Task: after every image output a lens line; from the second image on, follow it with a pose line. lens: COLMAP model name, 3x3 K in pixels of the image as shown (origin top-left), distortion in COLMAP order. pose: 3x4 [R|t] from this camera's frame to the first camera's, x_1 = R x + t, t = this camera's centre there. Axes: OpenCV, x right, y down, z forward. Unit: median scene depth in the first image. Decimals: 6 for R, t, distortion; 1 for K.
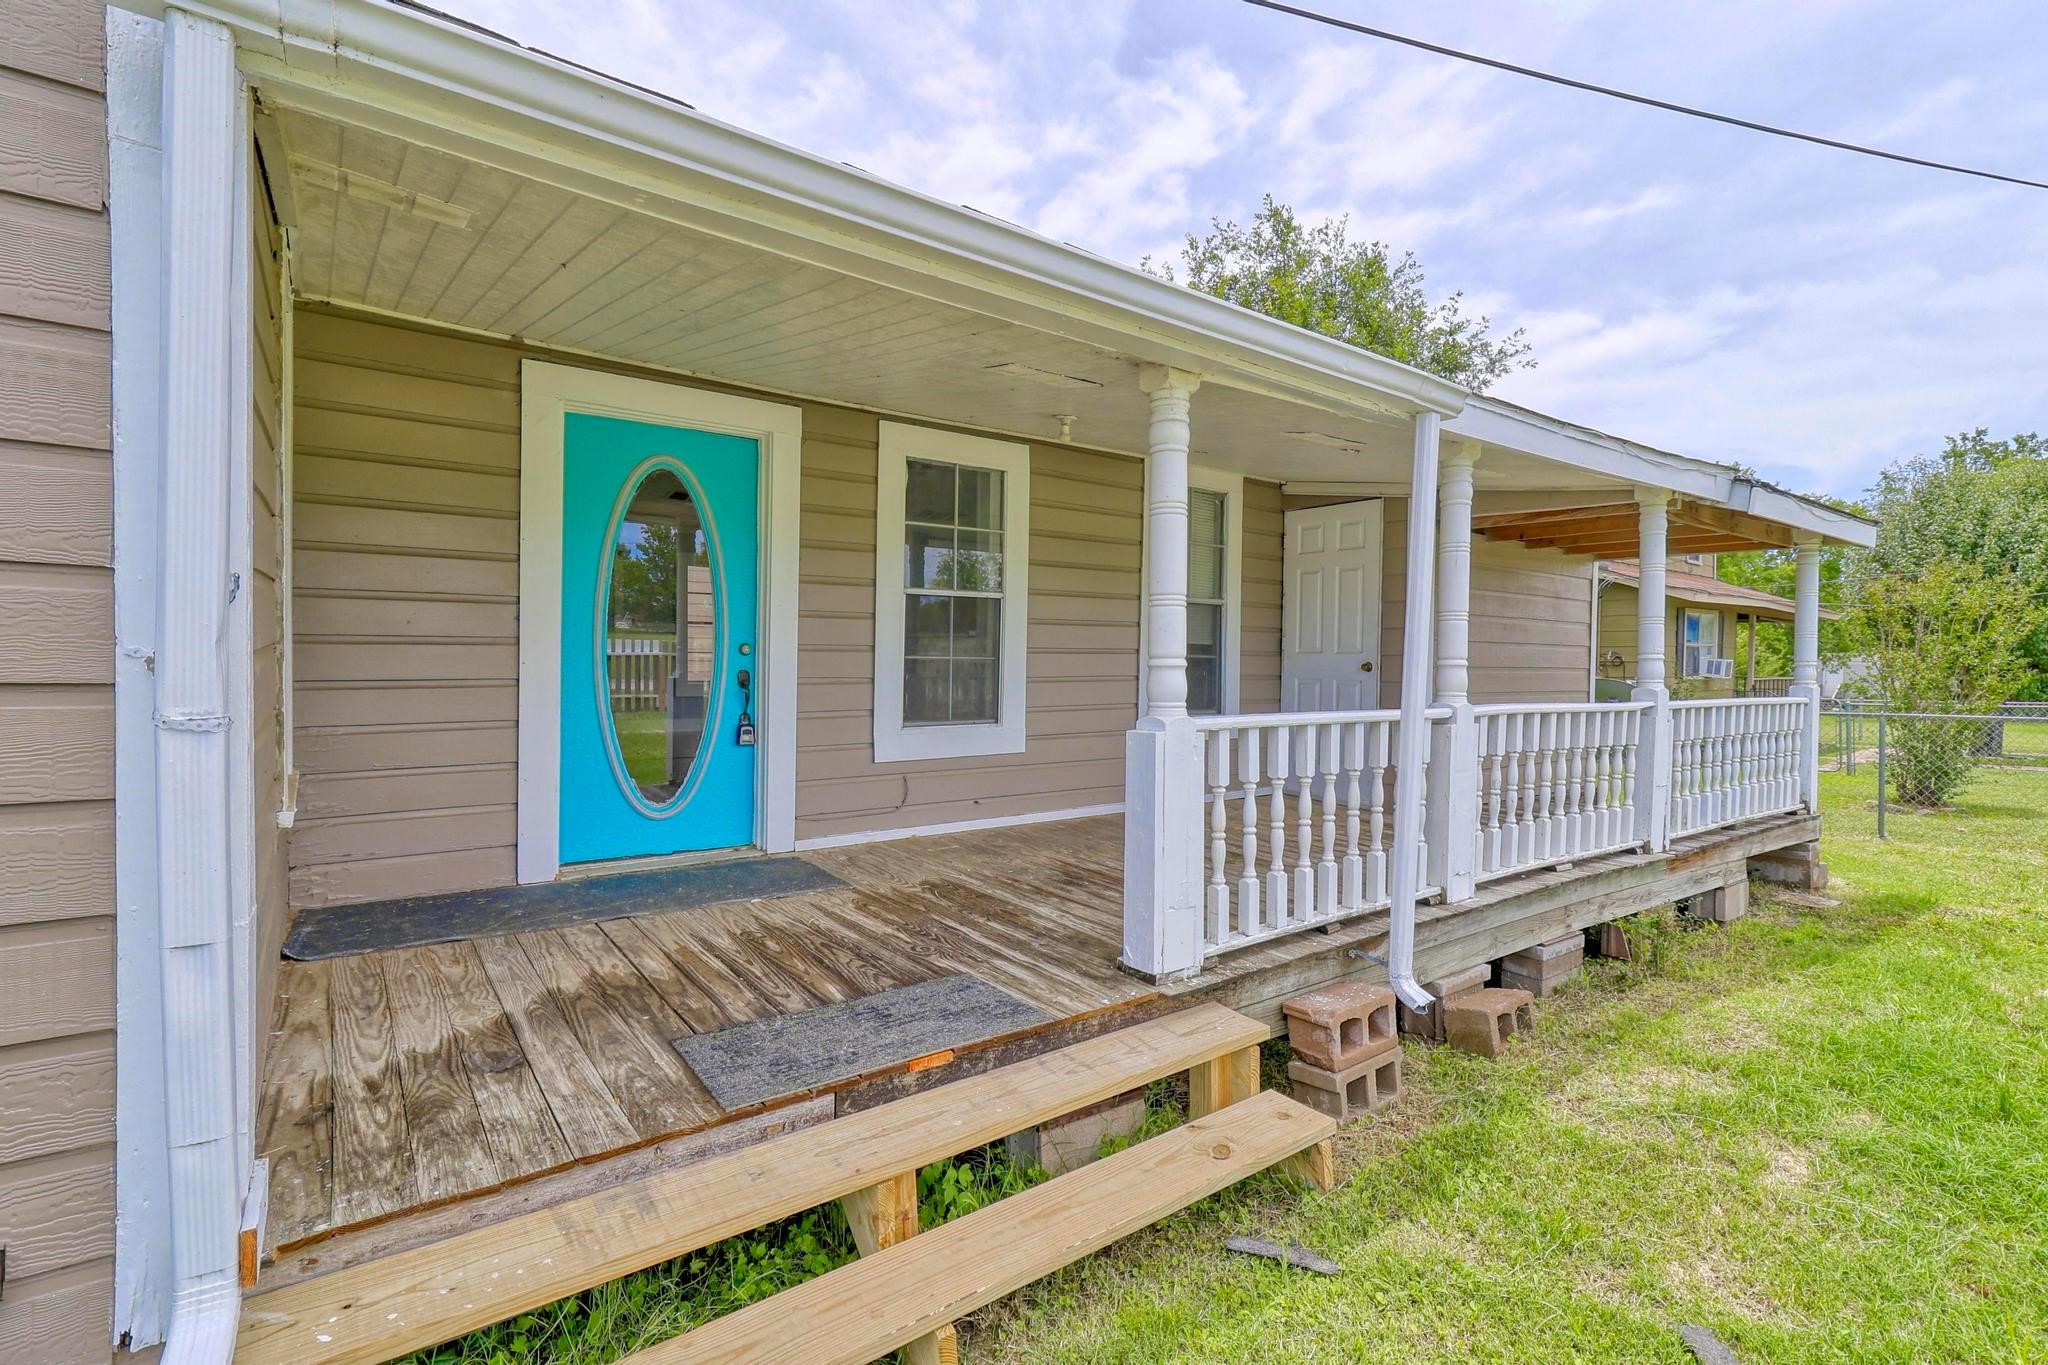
lens RADIAL K [[961.1, 0, 1031.9], [0, 961.1, 665.0], [0, 0, 1]] dist [0.000529, -0.000505]
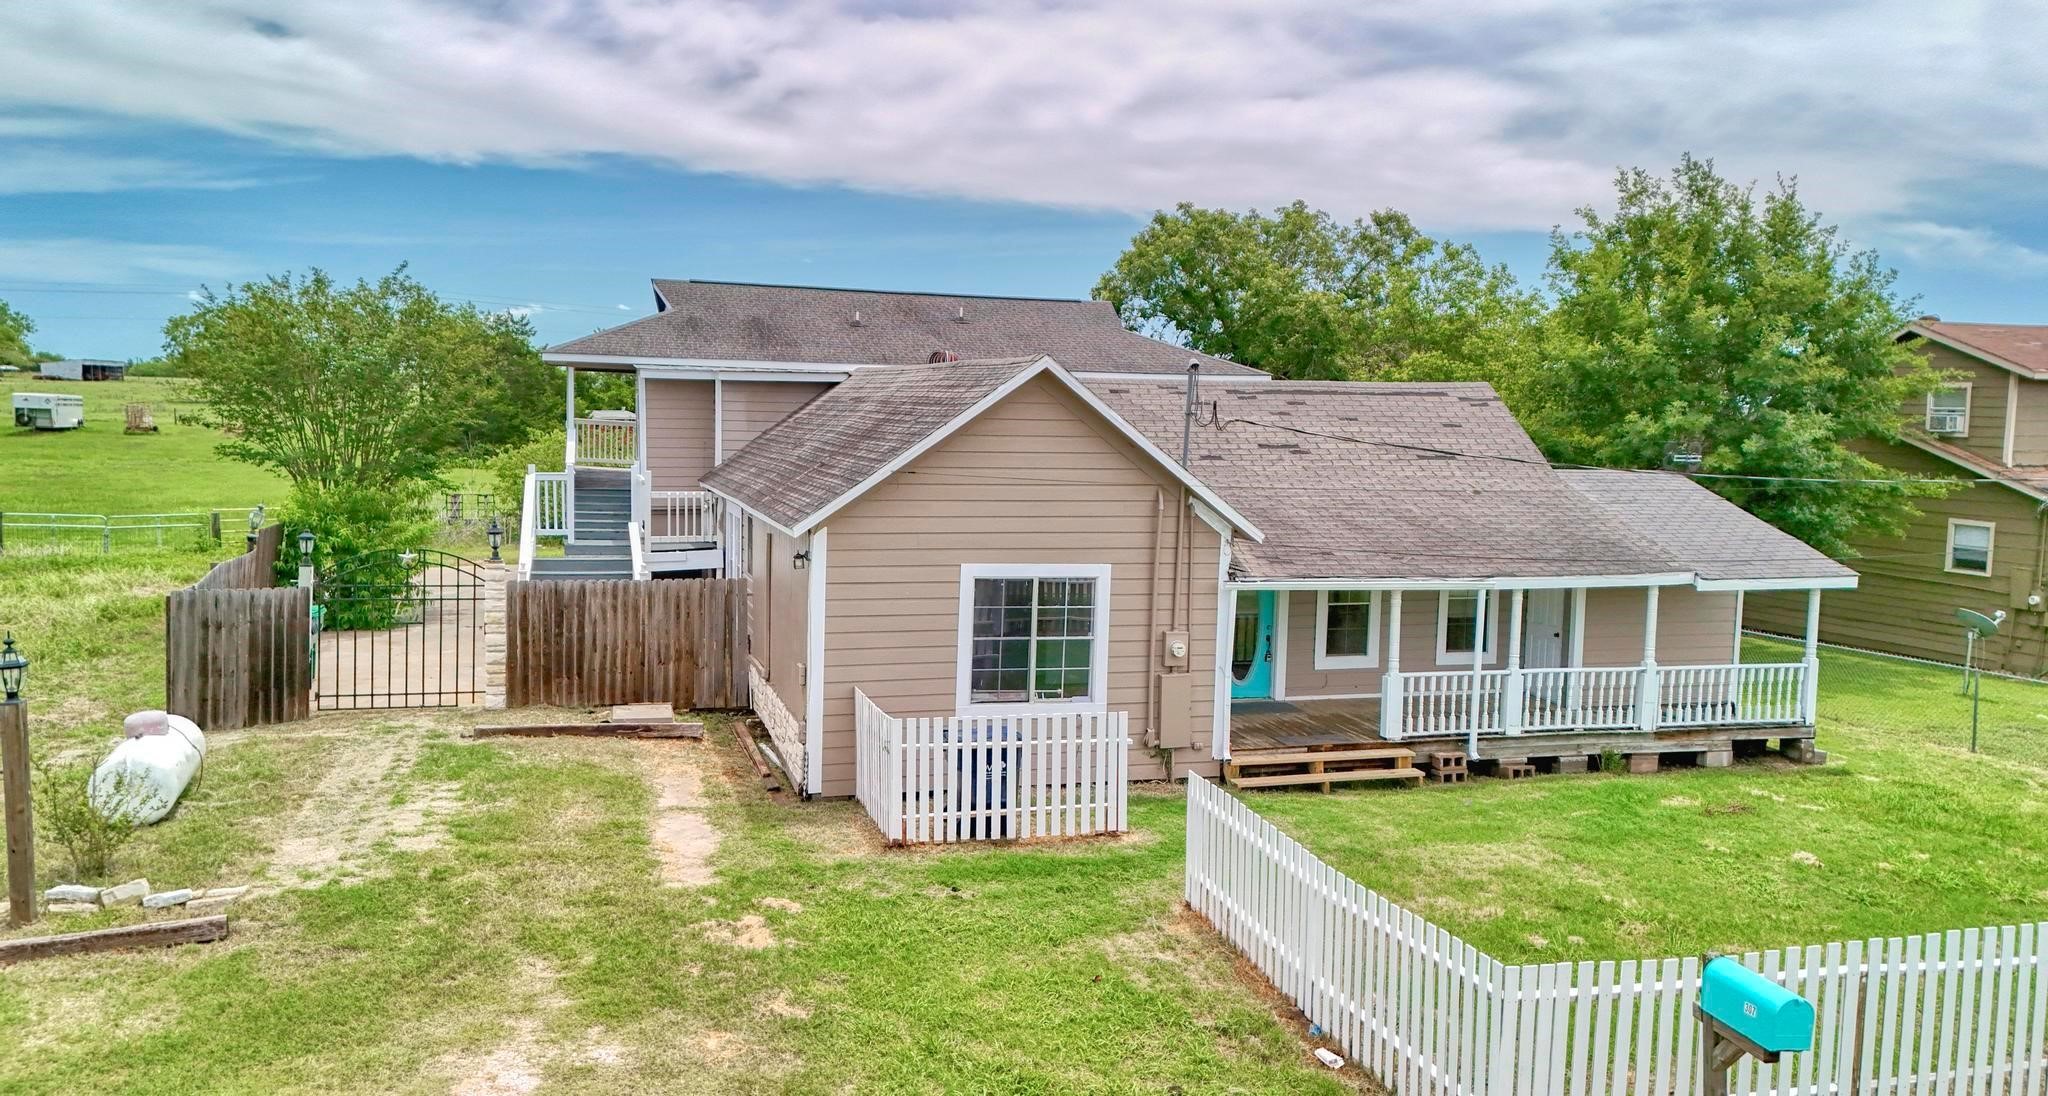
lens RADIAL K [[1362.0, 0, 1024.0], [0, 1362.0, 548.0], [0, 0, 1]] dist [0.000755, 0.000007]
pose [[0.931882, 0.039630, -0.360591, 0.536902], [-0.014901, 0.997358, 0.071103, -0.610174], [0.362456, -0.060887, 0.930010, -3.446920]]
